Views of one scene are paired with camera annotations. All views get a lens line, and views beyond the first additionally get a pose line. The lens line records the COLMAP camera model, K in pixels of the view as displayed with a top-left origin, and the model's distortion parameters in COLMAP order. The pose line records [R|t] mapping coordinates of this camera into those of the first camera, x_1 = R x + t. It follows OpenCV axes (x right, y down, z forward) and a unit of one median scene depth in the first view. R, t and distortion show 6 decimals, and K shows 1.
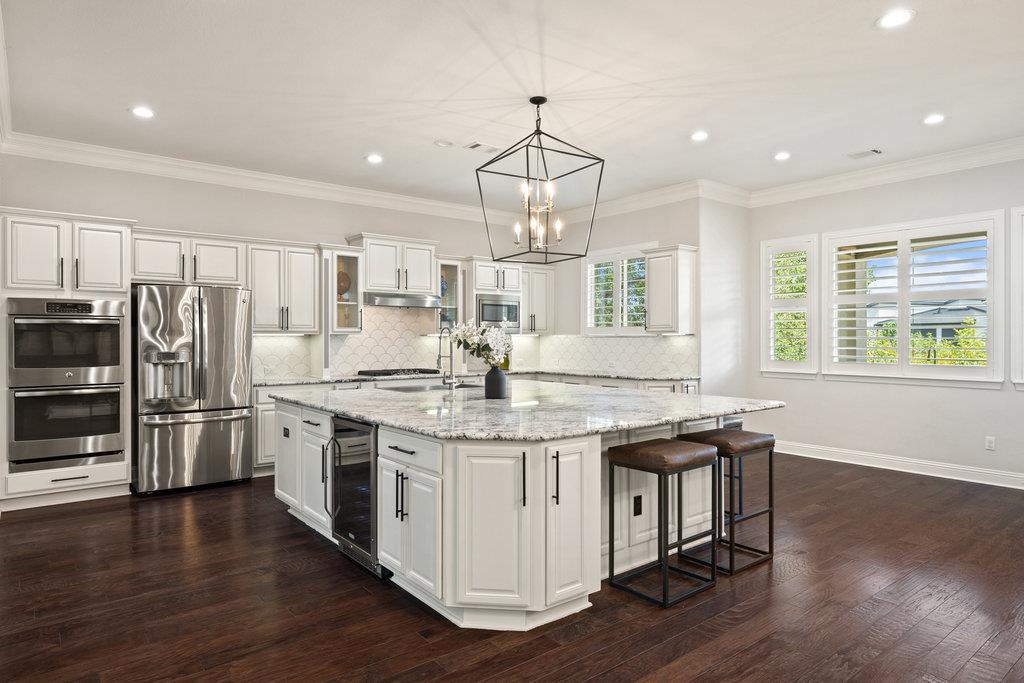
lens RADIAL K [[606.8, 0, 512.0], [0, 606.8, 341.5], [0, 0, 1]] dist [0.004030, 0.000190]
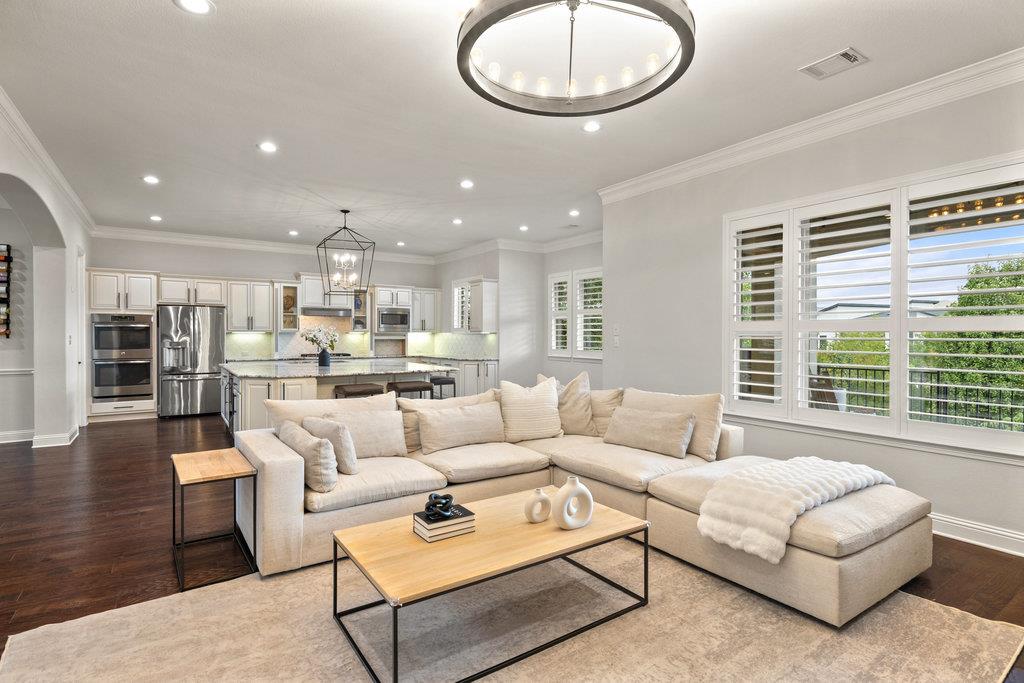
lens RADIAL K [[505.2, 0, 512.0], [0, 505.2, 341.5], [0, 0, 1]] dist [-0.005158, -0.000354]
pose [[0.996994, 0.003441, -0.077399, 0.486554], [-0.002801, 0.999961, 0.008377, 0.000653], [0.077425, -0.008135, 0.996965, -0.386491]]
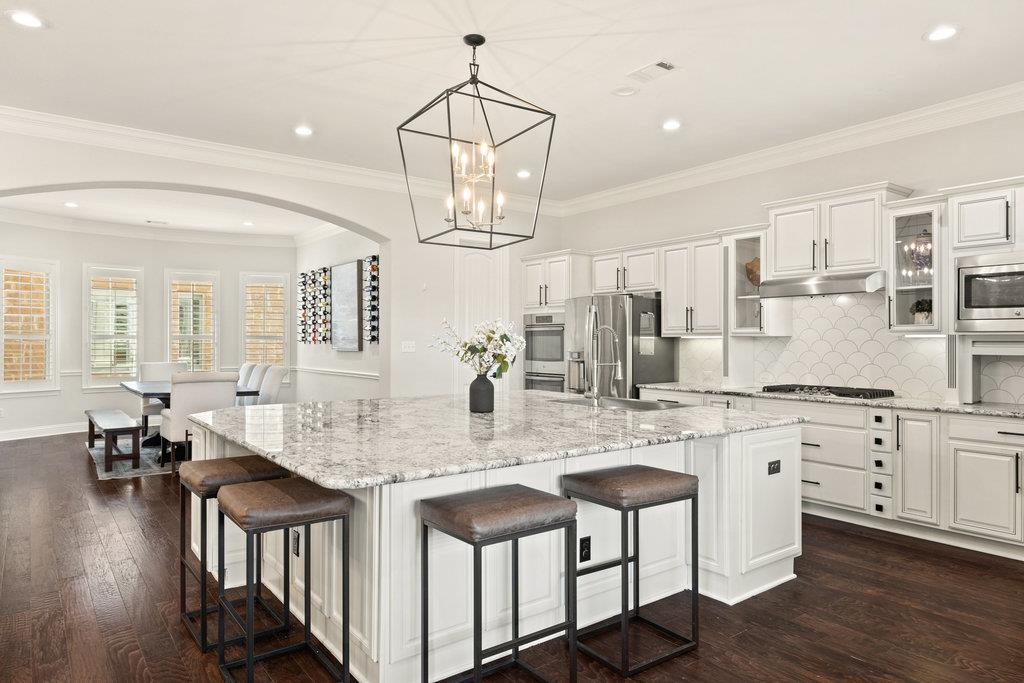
lens RADIAL K [[638.0, 0, 512.0], [0, 638.0, 341.5], [0, 0, 1]] dist [-0.003579, -0.001378]
pose [[-0.029372, 0.004966, -0.999556, 0.612155], [-0.004242, 0.999978, 0.005092, -0.008138], [0.999560, 0.004390, -0.029350, 0.755262]]
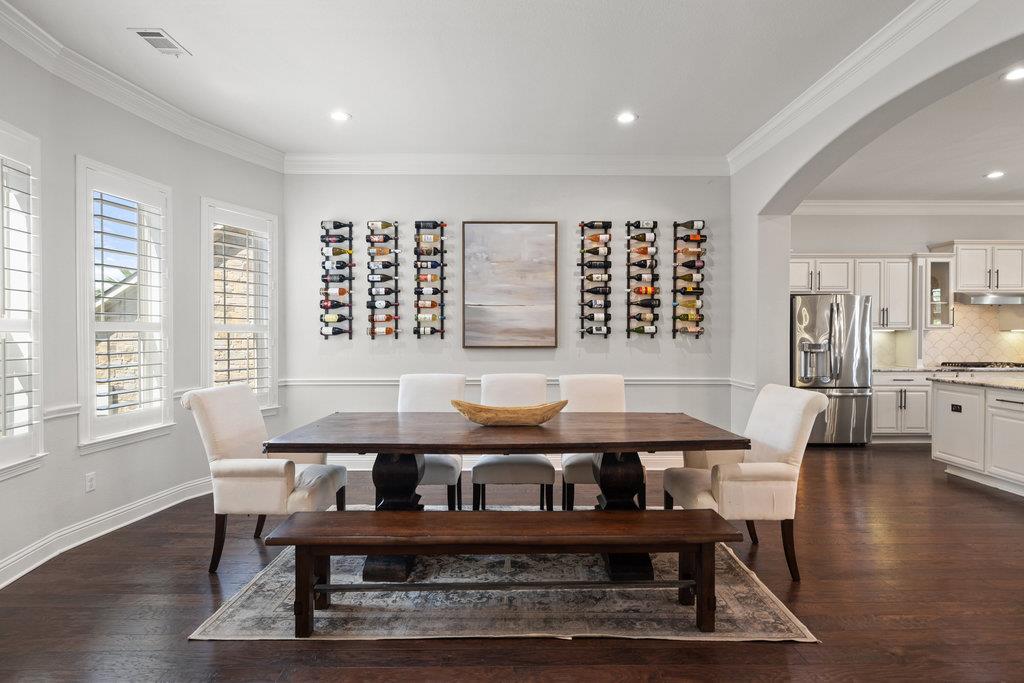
lens RADIAL K [[566.5, 0, 512.0], [0, 566.5, 341.5], [0, 0, 1]] dist [0.005135, 0.001213]
pose [[0.795958, 0.010414, -0.605262, -0.278094], [-0.004250, 0.999924, 0.011616, 0.000571], [0.605337, -0.006674, 0.795942, -0.364572]]
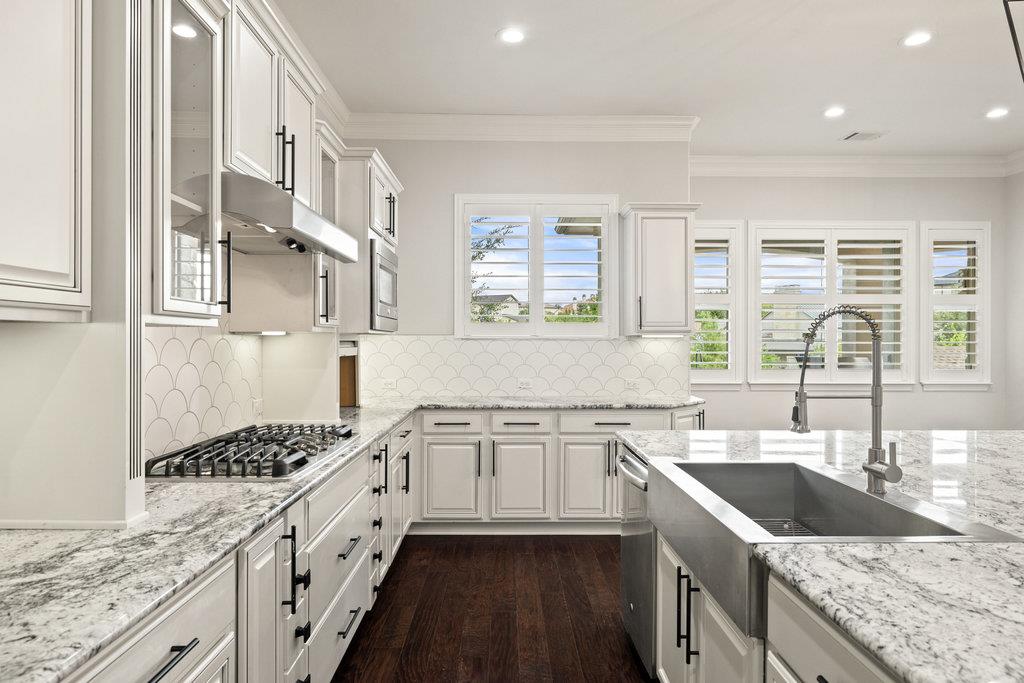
lens RADIAL K [[606.8, 0, 512.0], [0, 606.8, 341.5], [0, 0, 1]] dist [0.004030, 0.000190]
pose [[0.612471, 0.000400, 0.790493, -0.407332], [-0.001370, 0.999999, 0.000555, -0.006425], [-0.790492, -0.001423, 0.612471, 0.792525]]
